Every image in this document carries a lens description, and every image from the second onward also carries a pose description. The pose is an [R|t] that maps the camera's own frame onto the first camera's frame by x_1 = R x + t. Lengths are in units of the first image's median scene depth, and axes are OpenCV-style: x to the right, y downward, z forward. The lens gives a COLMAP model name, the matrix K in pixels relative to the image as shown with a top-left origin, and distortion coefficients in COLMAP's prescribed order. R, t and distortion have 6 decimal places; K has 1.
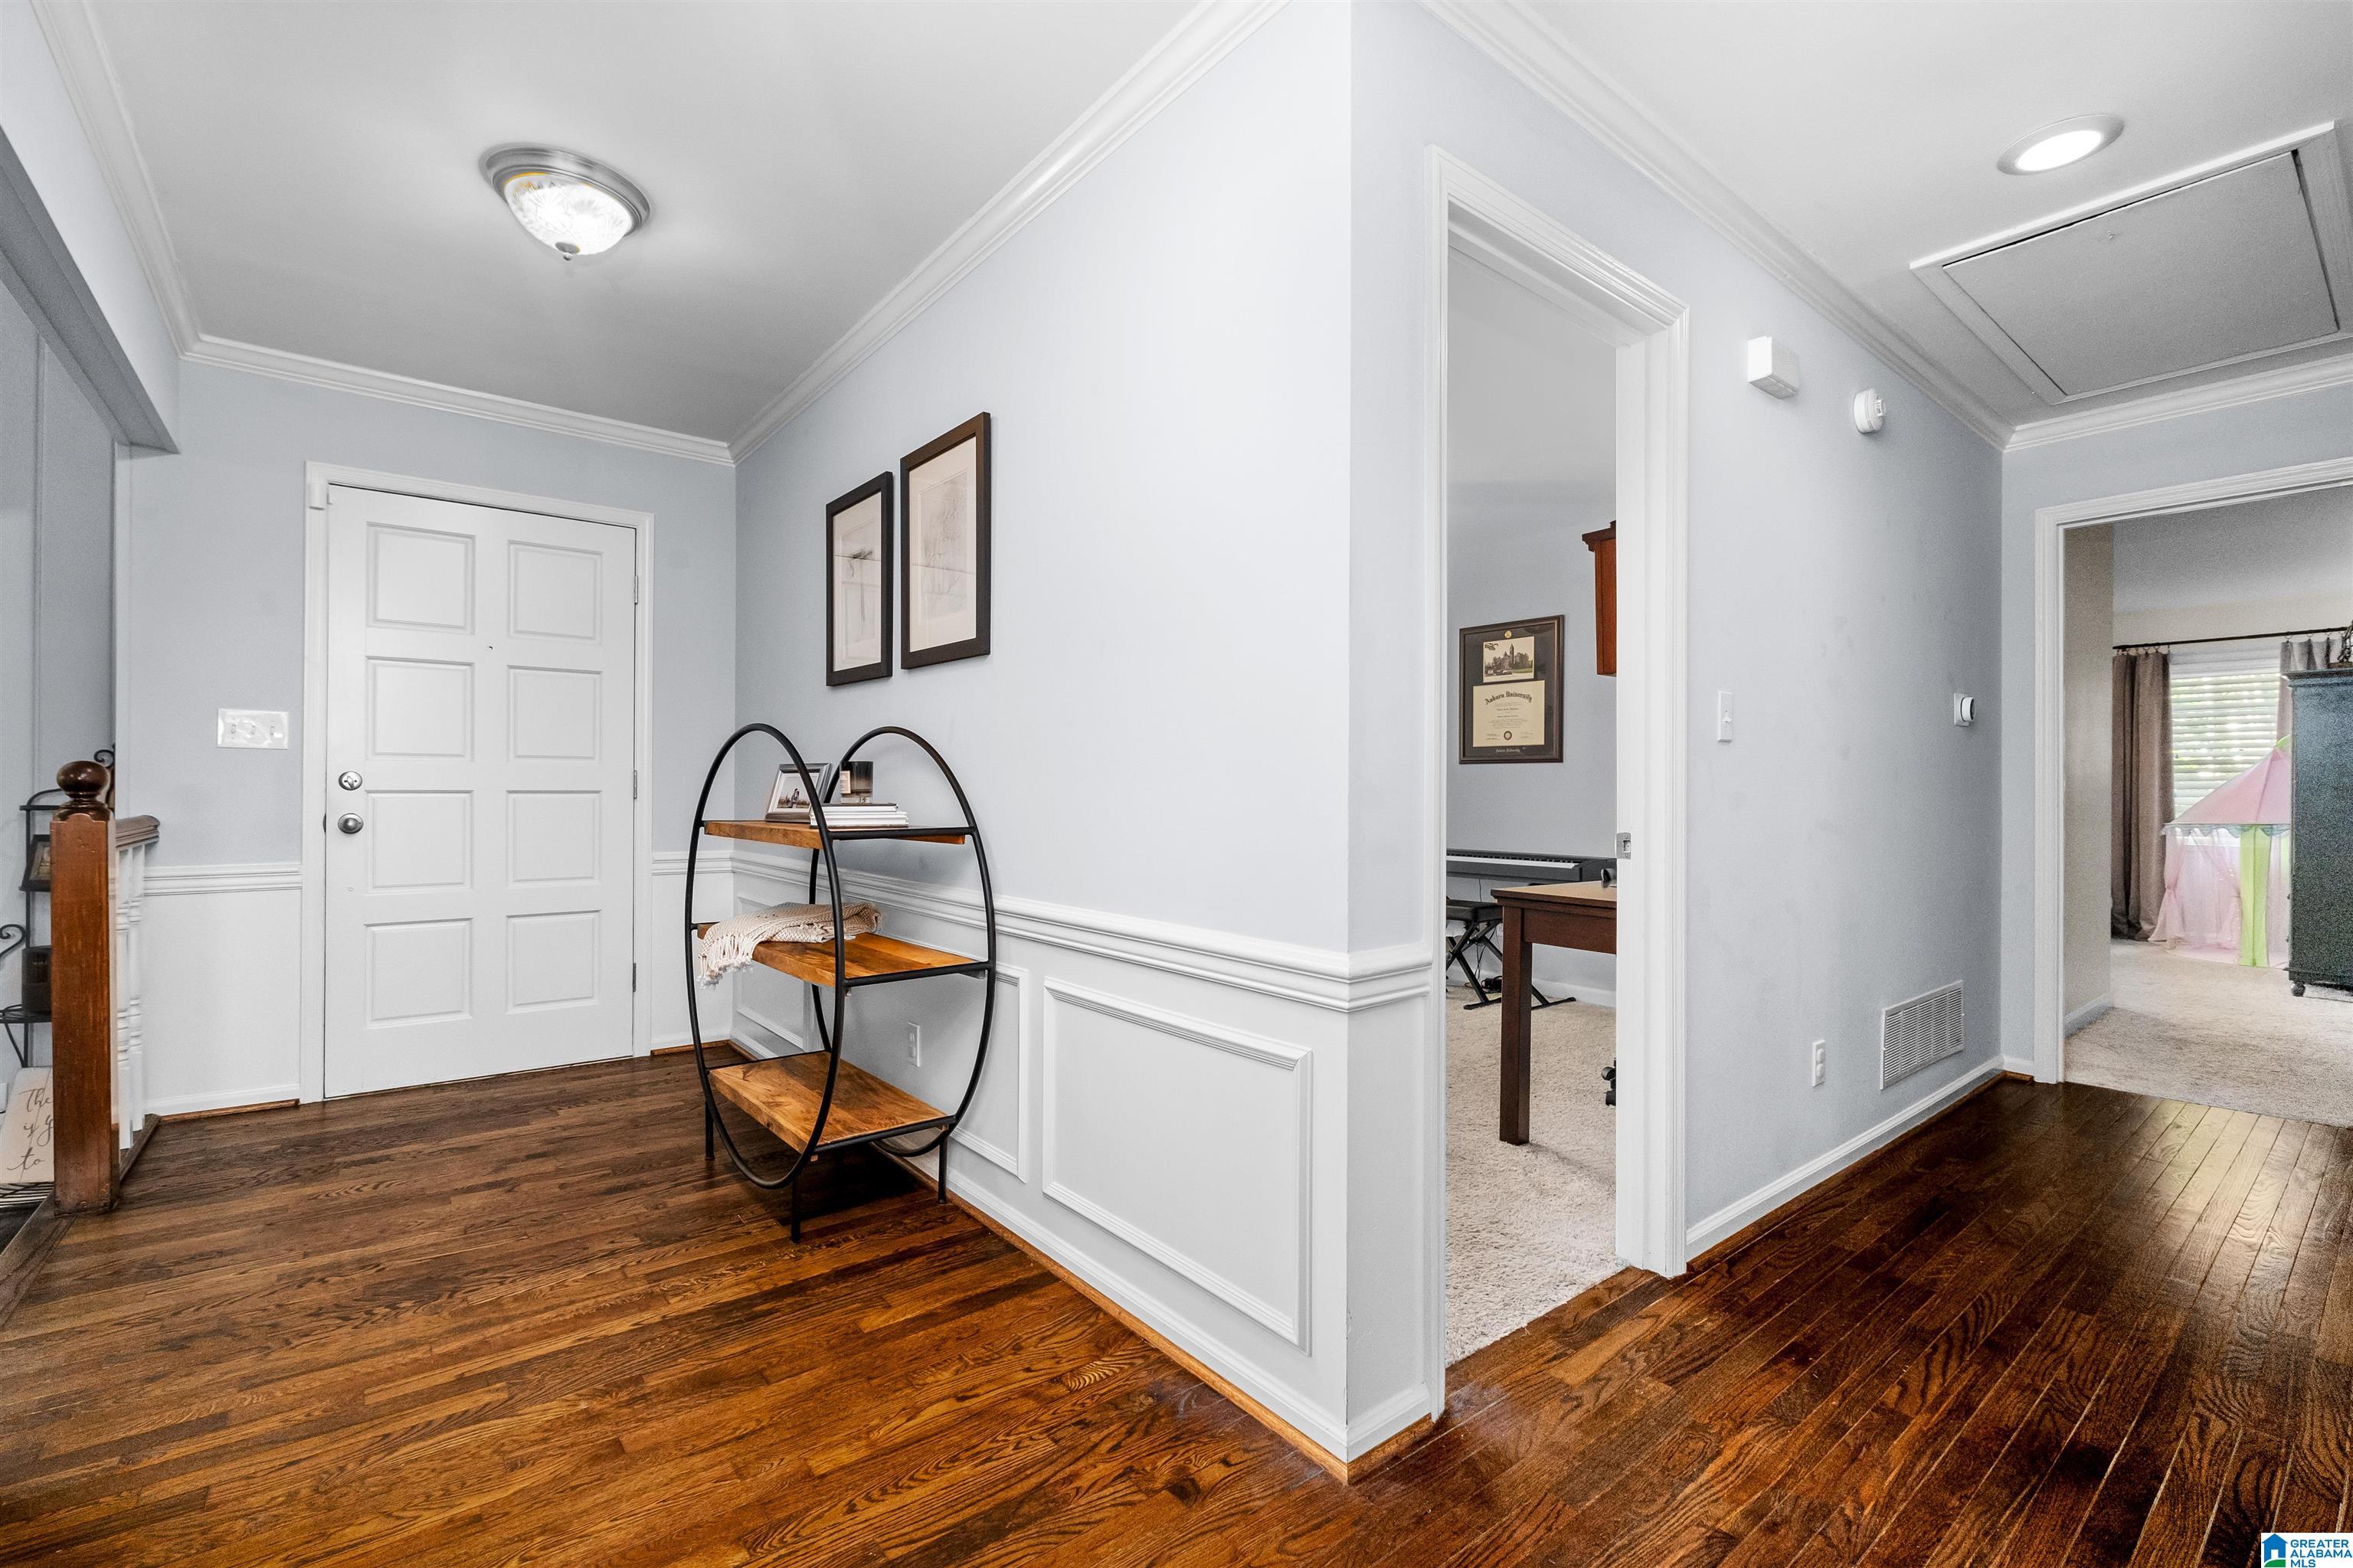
lens RADIAL K [[1029.4, 0, 1186.9], [0, 1029.4, 800.0], [0, 0, 1]] dist [-0.005209, 0.000955]
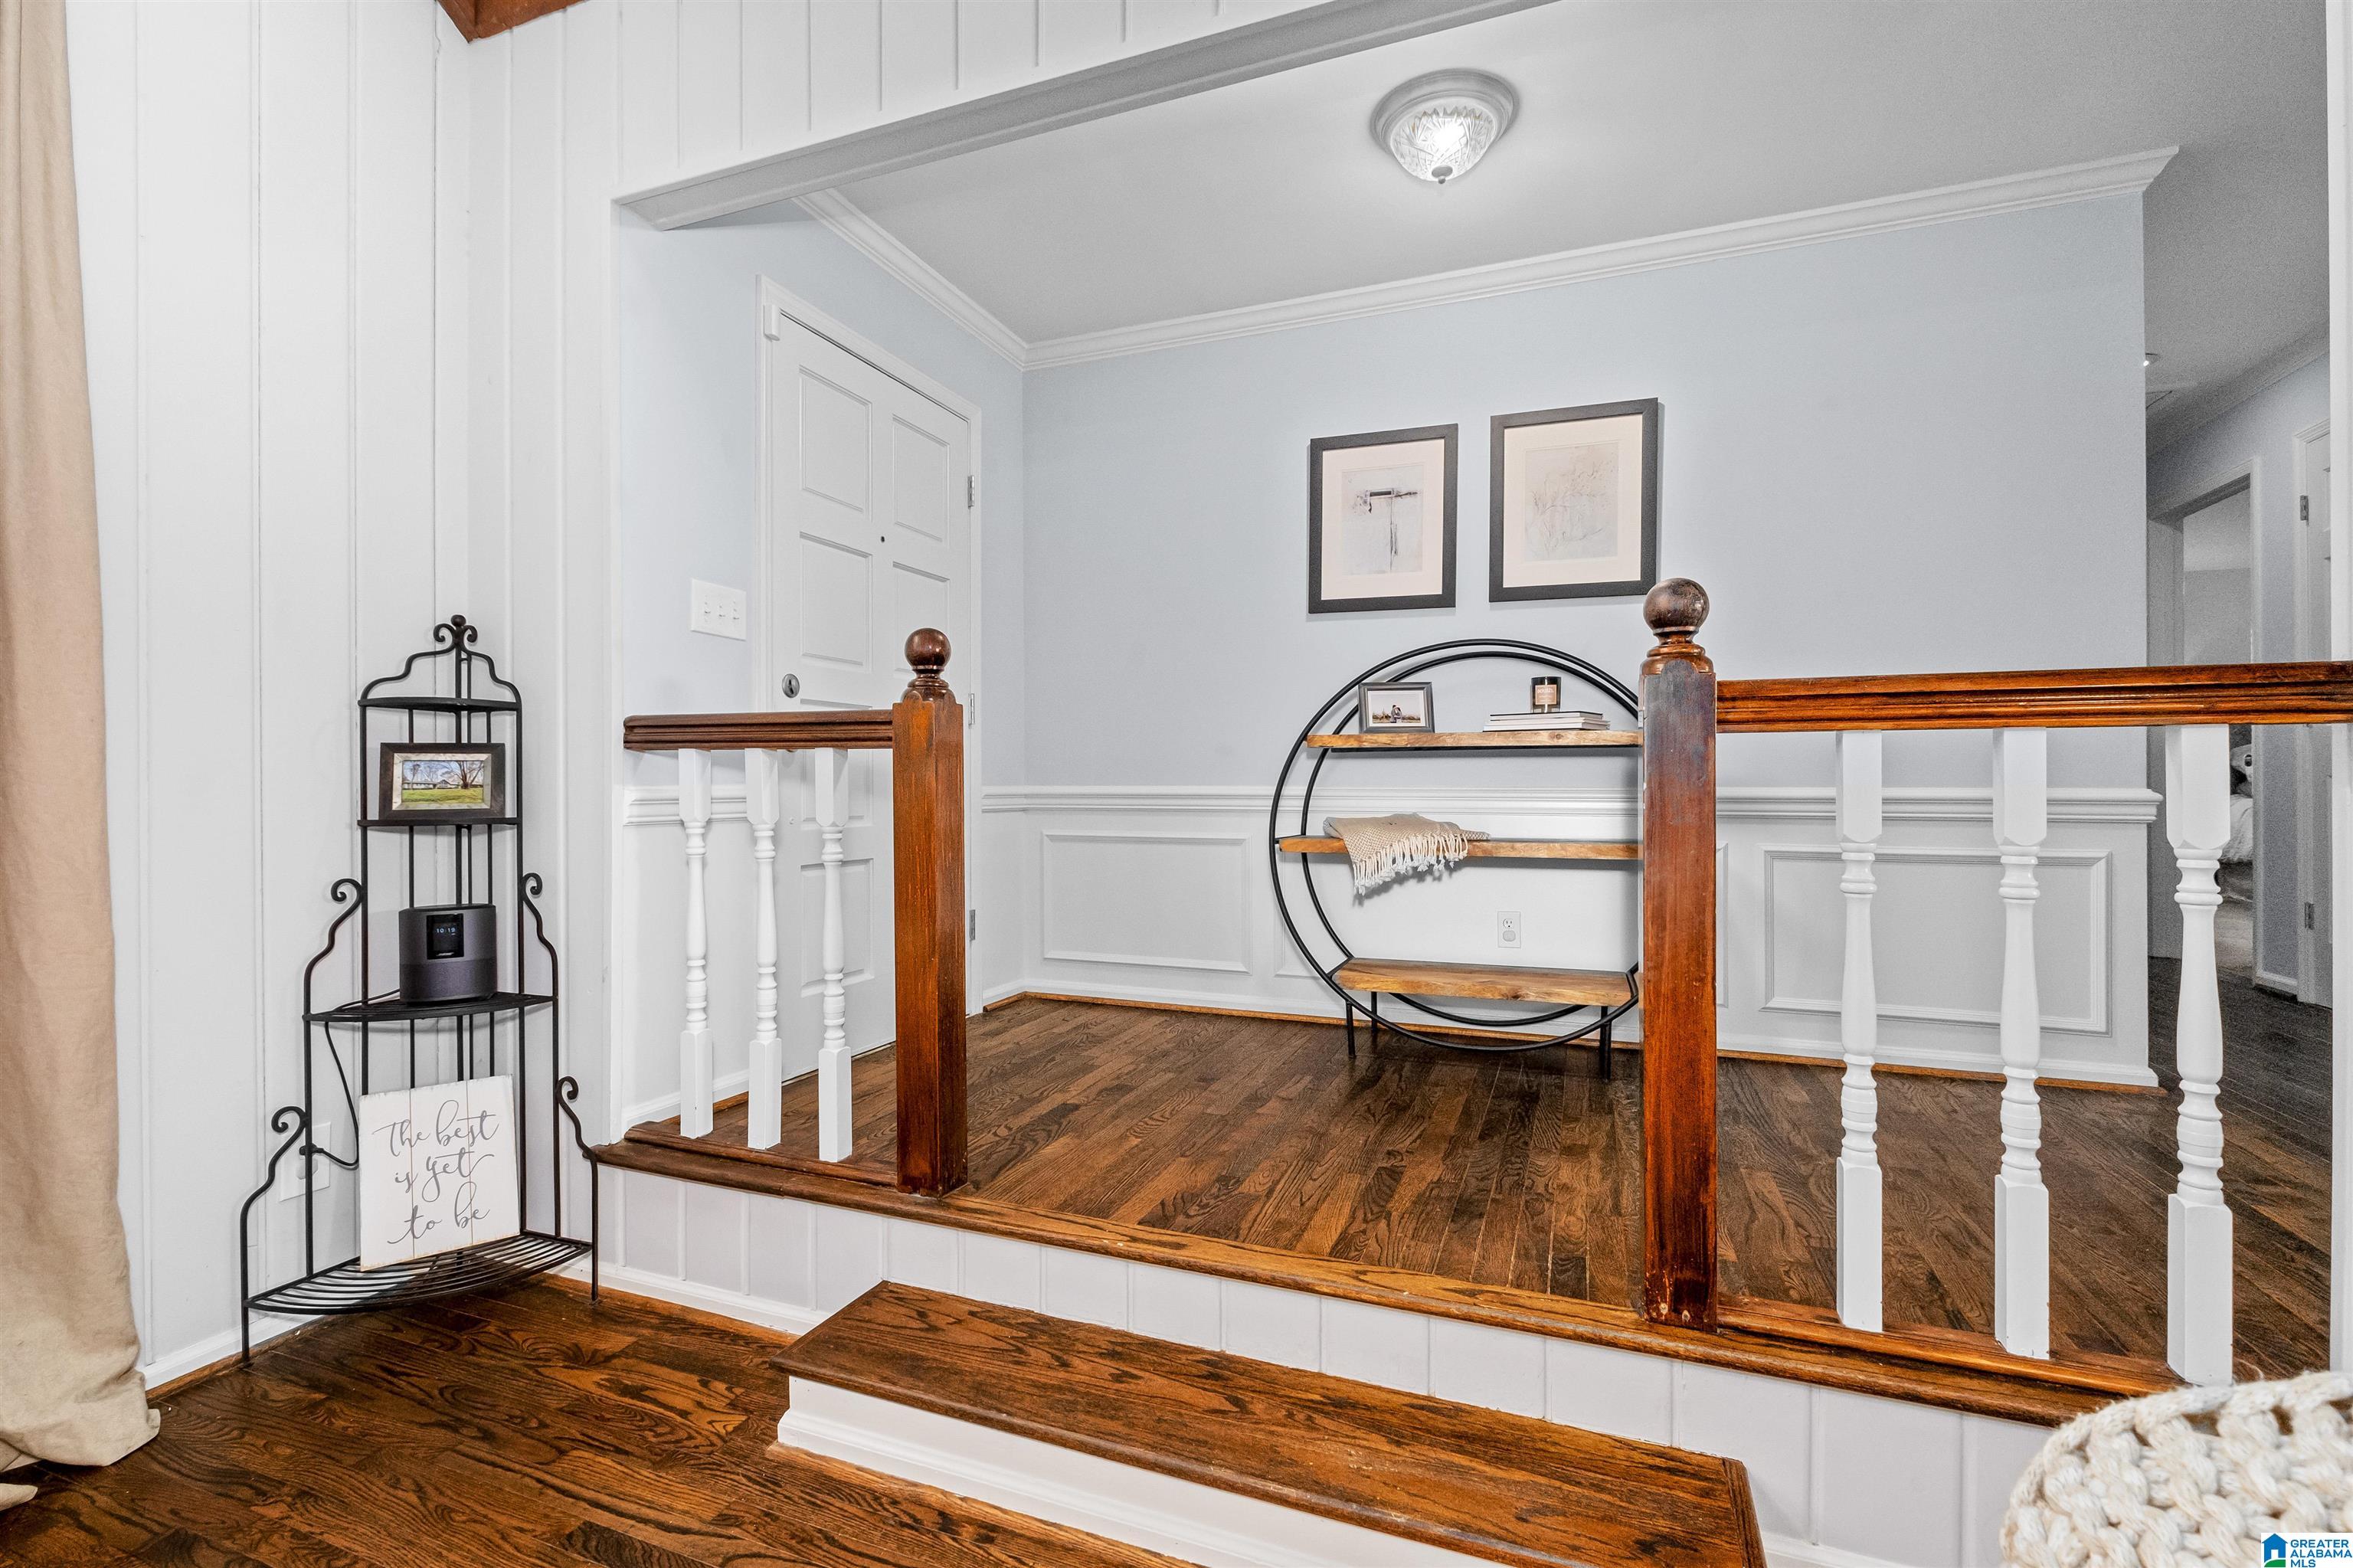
lens RADIAL K [[1029.4, 0, 1186.4], [0, 1029.4, 783.7], [0, 0, 1]] dist [-0.005209, 0.000955]
pose [[0.868595, -0.006298, 0.495482, -1.085483], [0.011122, 0.999915, -0.006789, 0.076225], [-0.495398, 0.011408, 0.868591, 0.171560]]
